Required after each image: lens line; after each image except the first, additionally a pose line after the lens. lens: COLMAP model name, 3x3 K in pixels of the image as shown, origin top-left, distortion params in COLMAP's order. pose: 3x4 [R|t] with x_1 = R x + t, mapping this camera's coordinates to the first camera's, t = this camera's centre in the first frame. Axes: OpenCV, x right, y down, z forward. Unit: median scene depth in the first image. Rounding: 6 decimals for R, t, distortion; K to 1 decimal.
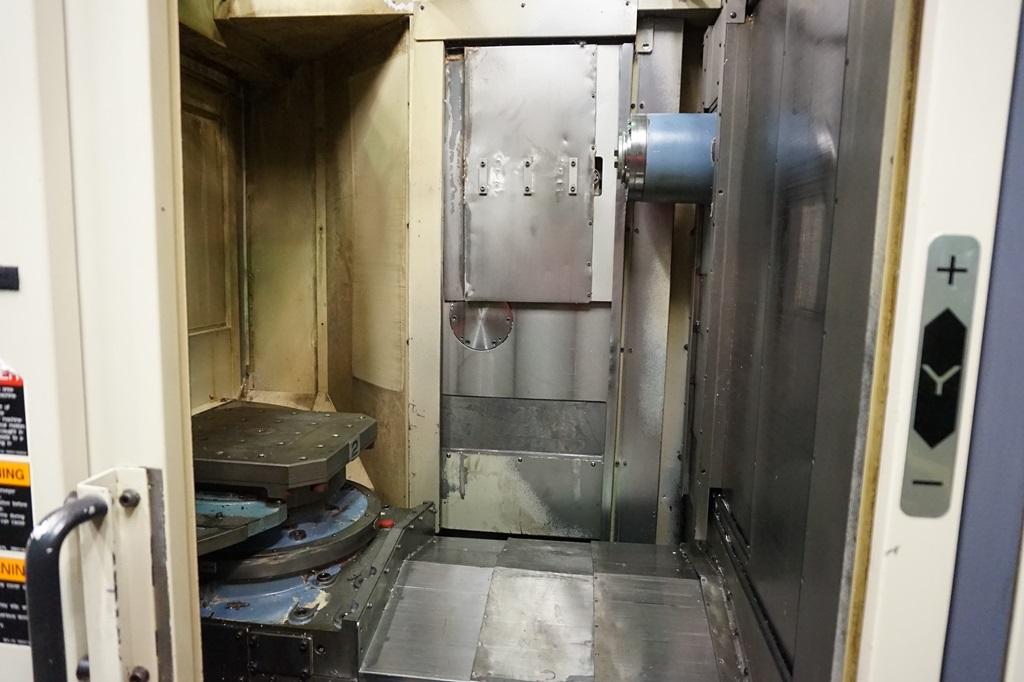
lens RADIAL K [[690.5, 0, 510.9], [0, 690.5, 344.0], [0, 0, 1]] dist [-0.044917, 0.025340]
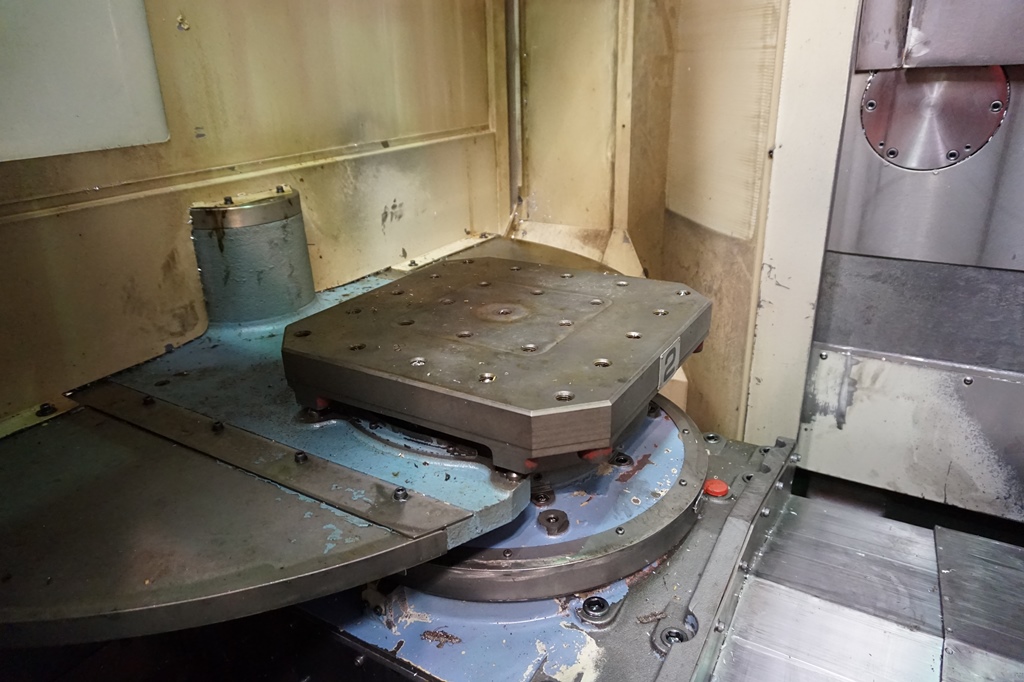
lens RADIAL K [[690.5, 0, 505.0], [0, 690.5, 338.4], [0, 0, 1]] dist [-0.044917, 0.025340]
pose [[0.905909, 0.110482, -0.408805, -0.101499], [-0.005316, 0.968258, 0.249897, 0.005194], [0.423438, -0.224211, 0.877741, 0.391881]]
